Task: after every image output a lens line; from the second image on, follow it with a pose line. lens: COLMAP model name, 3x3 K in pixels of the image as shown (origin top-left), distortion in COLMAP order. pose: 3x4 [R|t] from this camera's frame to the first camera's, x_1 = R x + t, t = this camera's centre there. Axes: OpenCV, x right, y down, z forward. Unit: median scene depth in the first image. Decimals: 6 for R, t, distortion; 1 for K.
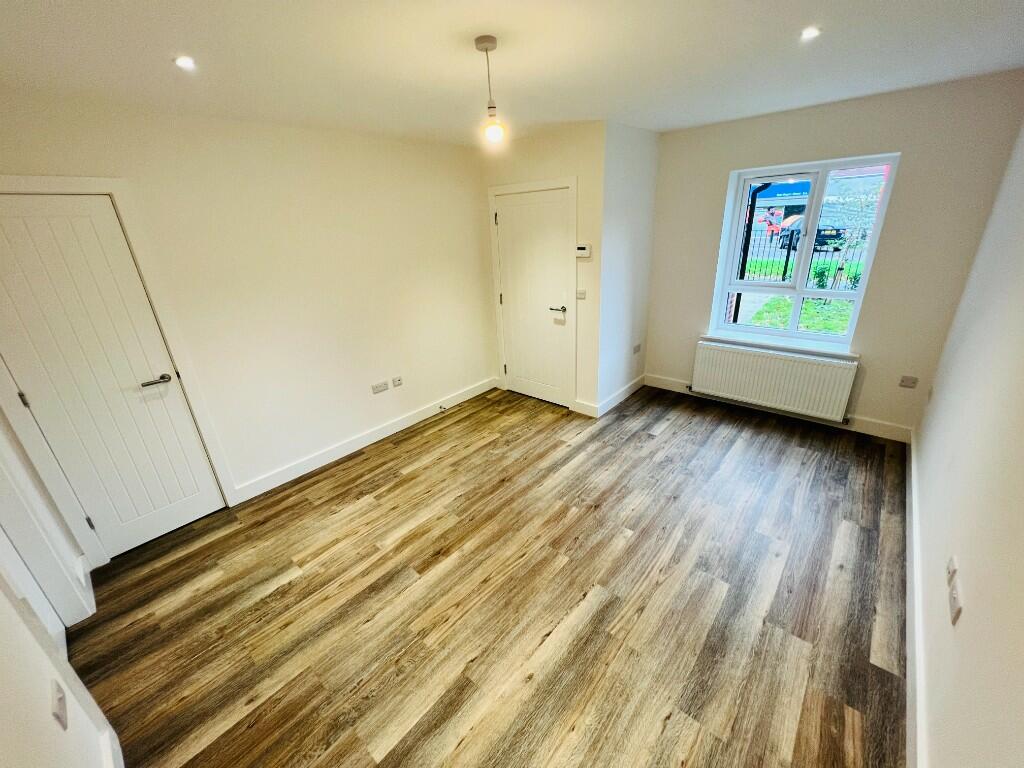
lens RADIAL K [[410.4, 0, 512.0], [0, 410.4, 384.0], [0, 0, 1]] dist [-0.001482, 0.000184]
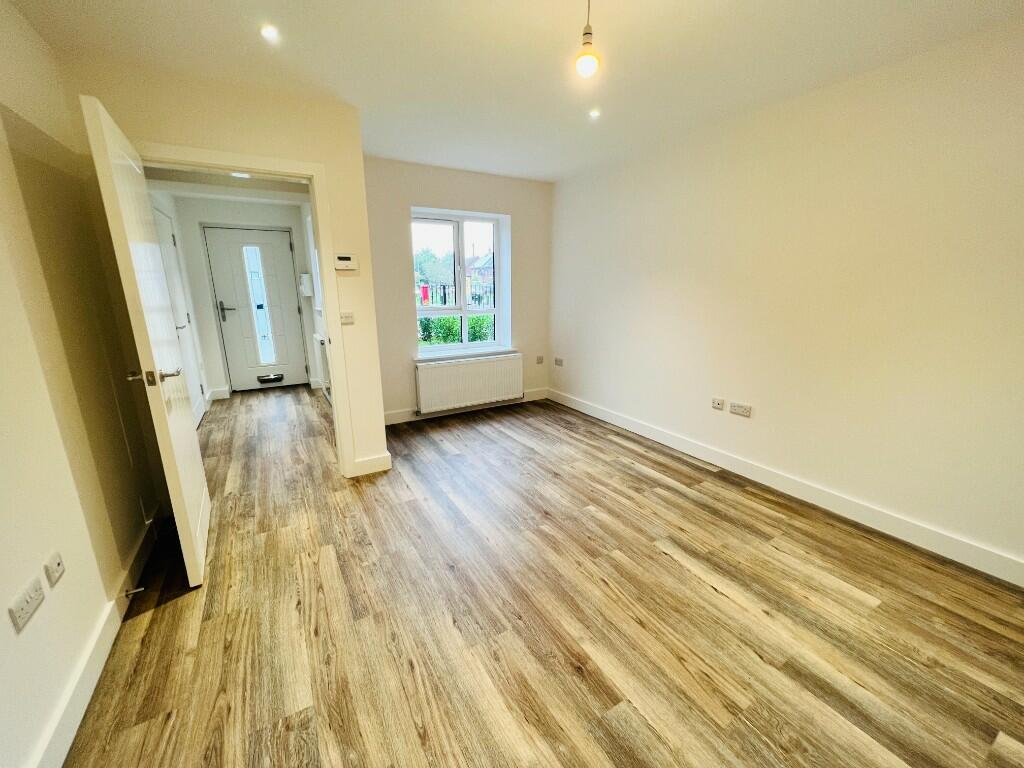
lens RADIAL K [[410.4, 0, 512.0], [0, 410.4, 384.0], [0, 0, 1]] dist [-0.001482, 0.000184]
pose [[0.309159, -0.175057, 0.934760, -0.697916], [0.340533, 0.938116, 0.063058, -0.067615], [-0.887951, 0.298822, 0.349640, 0.720477]]
